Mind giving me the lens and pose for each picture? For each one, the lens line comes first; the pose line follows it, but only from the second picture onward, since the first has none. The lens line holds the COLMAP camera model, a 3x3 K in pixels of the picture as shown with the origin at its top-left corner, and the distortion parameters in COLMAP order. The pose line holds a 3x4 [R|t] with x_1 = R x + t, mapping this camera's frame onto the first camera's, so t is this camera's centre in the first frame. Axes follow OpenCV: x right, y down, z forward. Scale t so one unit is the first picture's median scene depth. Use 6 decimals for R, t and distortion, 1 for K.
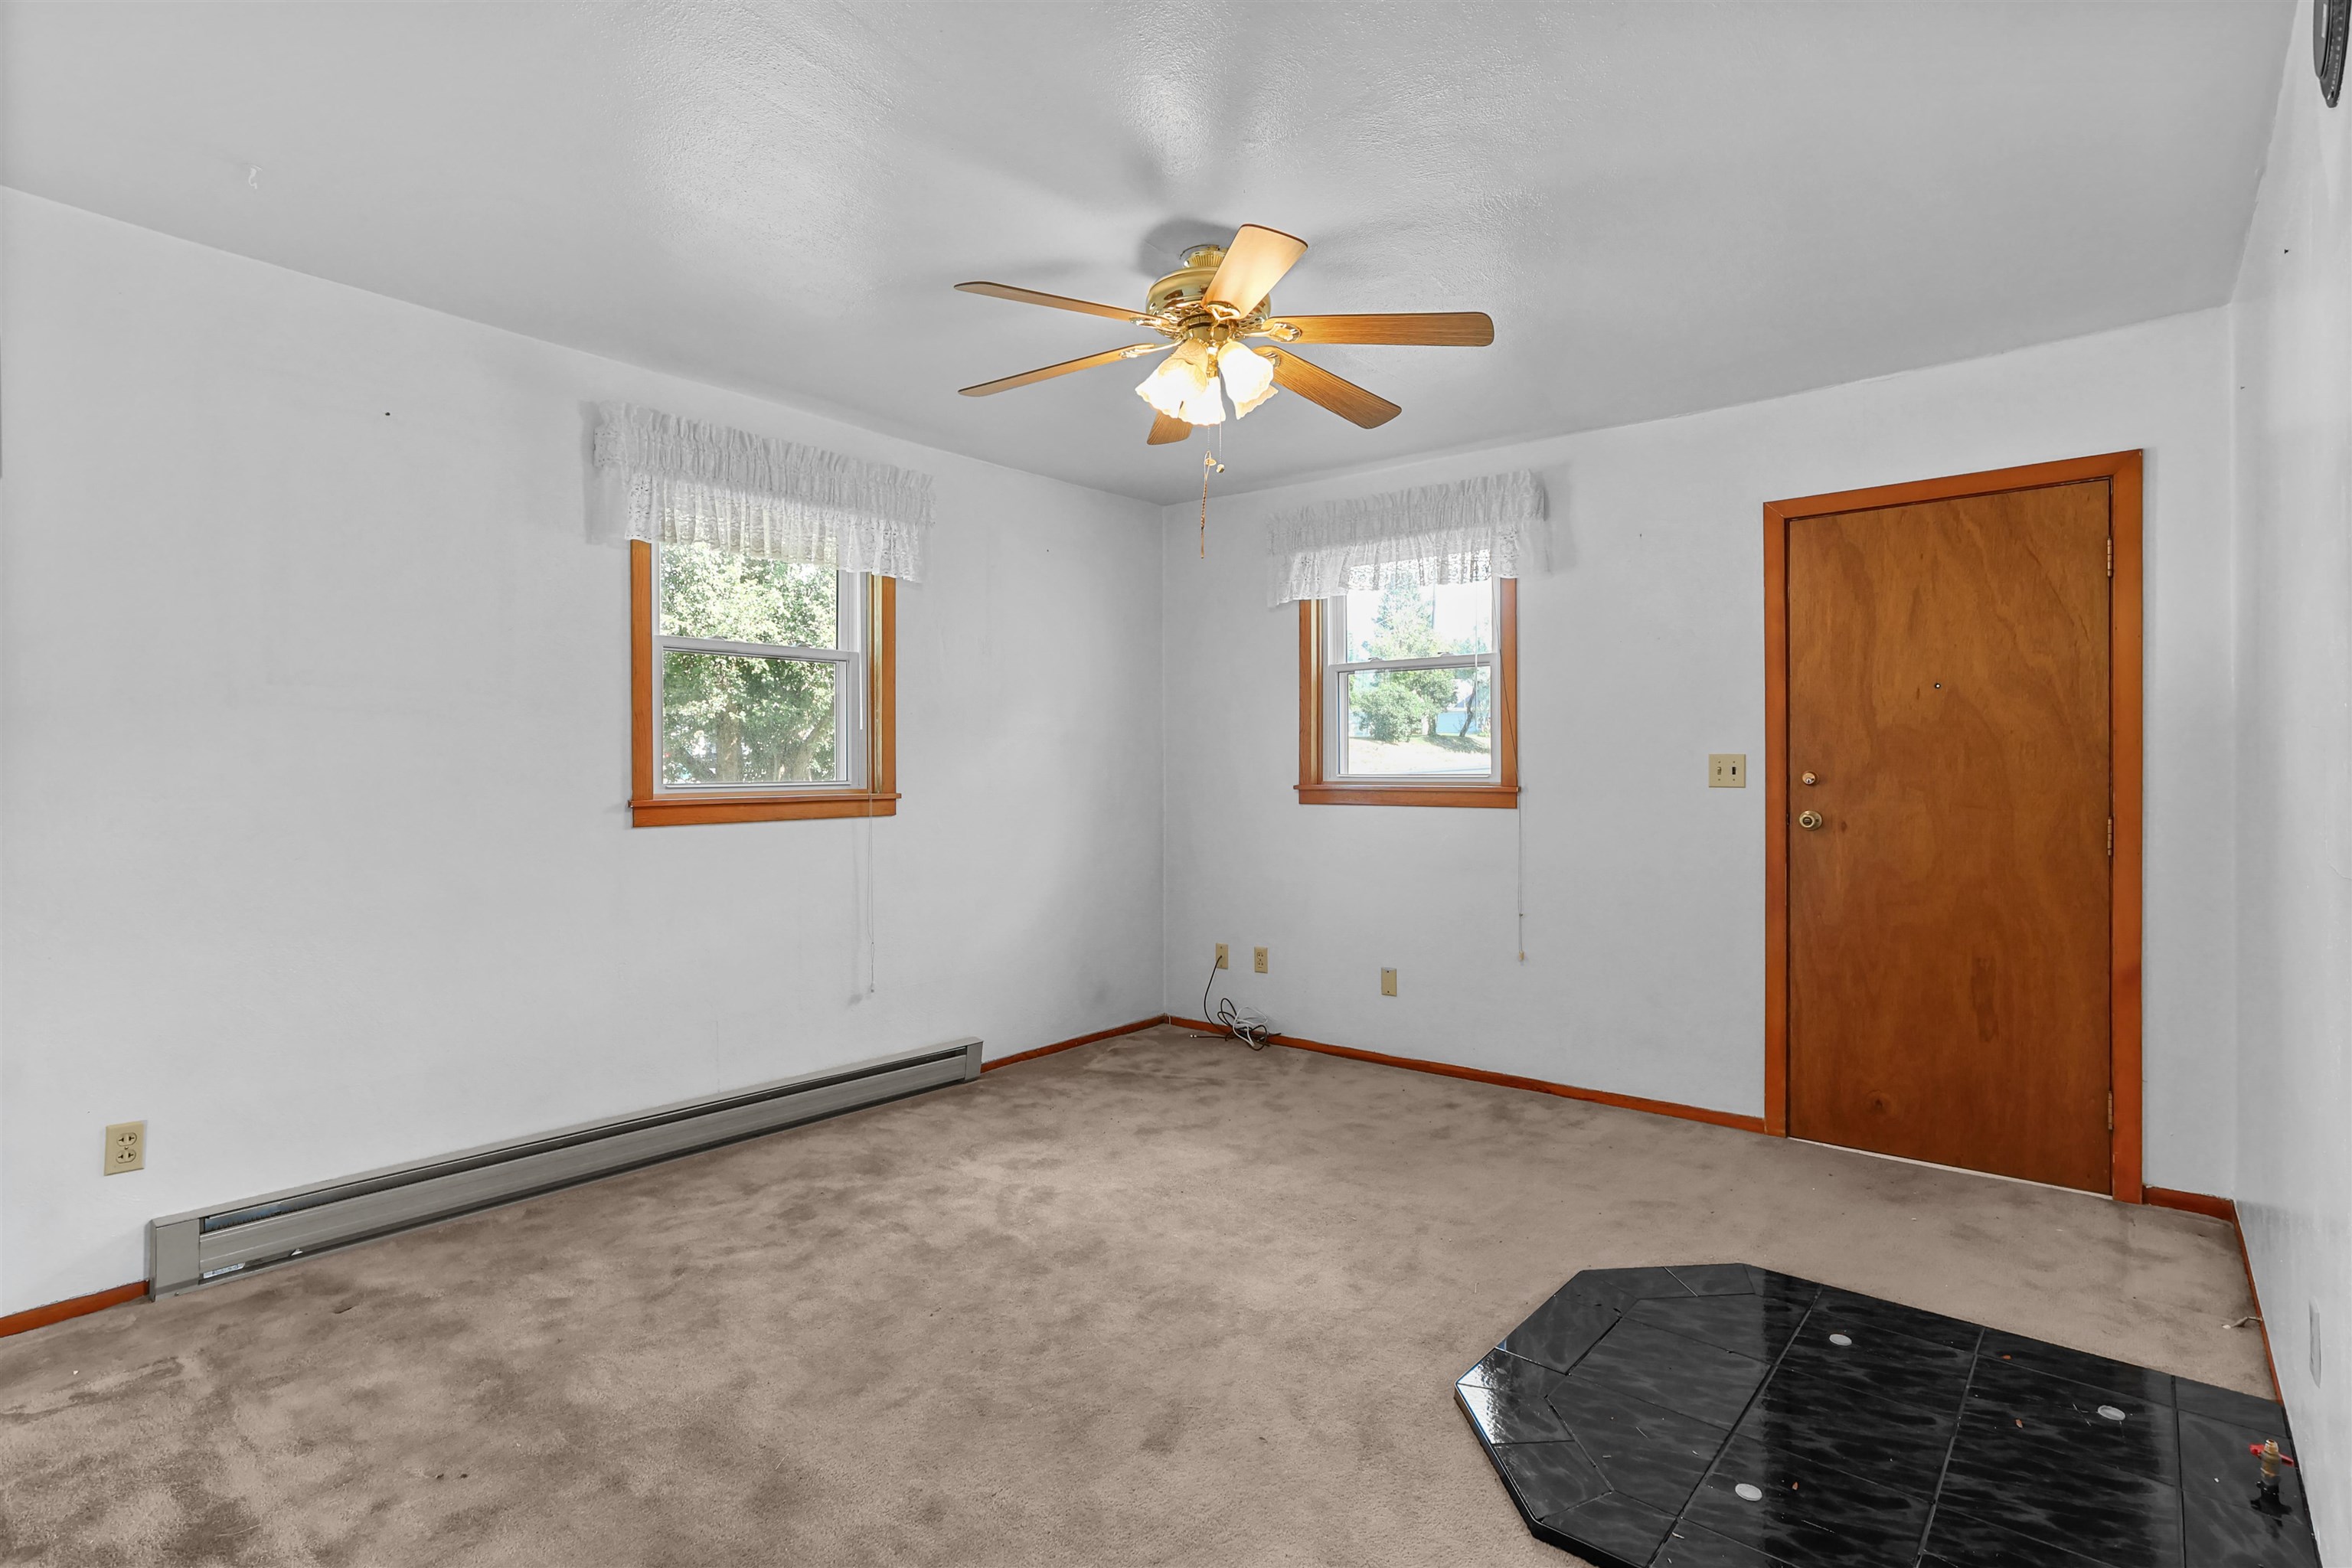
lens RADIAL K [[1196.0, 0, 1185.7], [0, 1196.0, 773.1], [0, 0, 1]] dist [-0.005125, -0.000140]
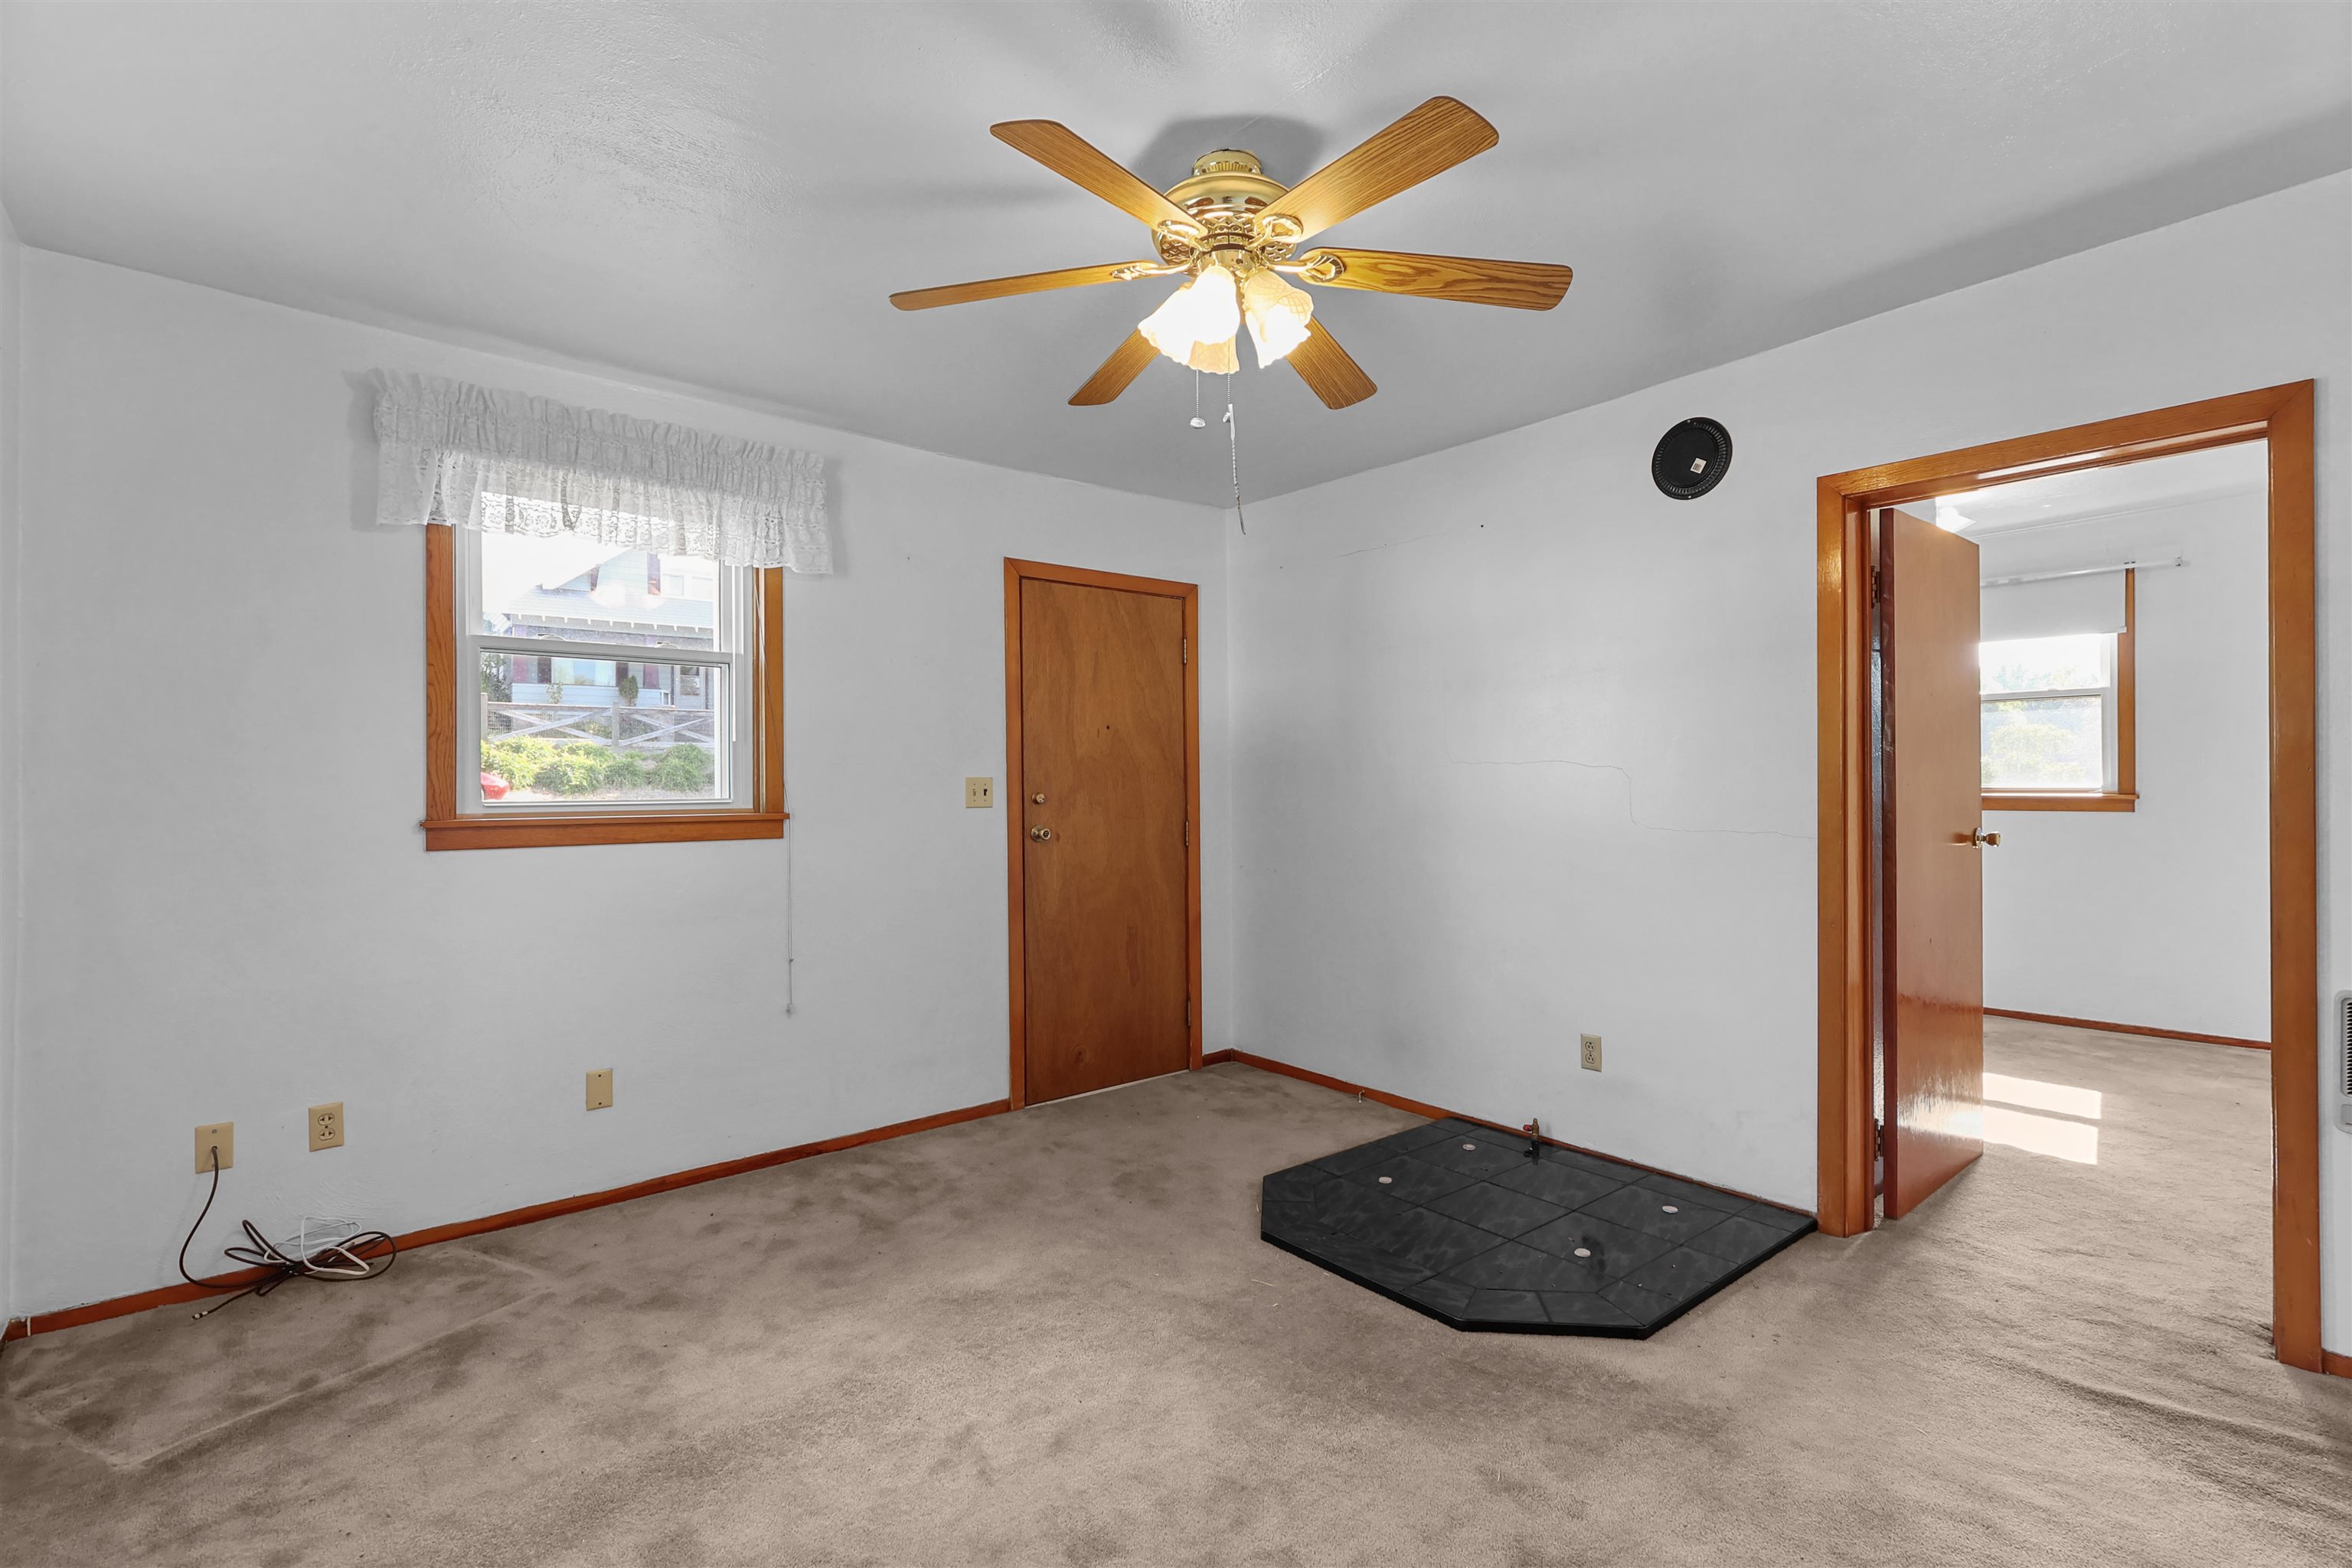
lens RADIAL K [[1077.1, 0, 1220.9], [0, 1077.1, 791.2], [0, 0, 1]] dist [-0.003269, 0.000473]
pose [[0.156353, 0.001561, 0.987700, -0.499059], [0.016622, 0.999853, -0.004211, 0.005100], [-0.987561, 0.017076, 0.156304, 0.639417]]
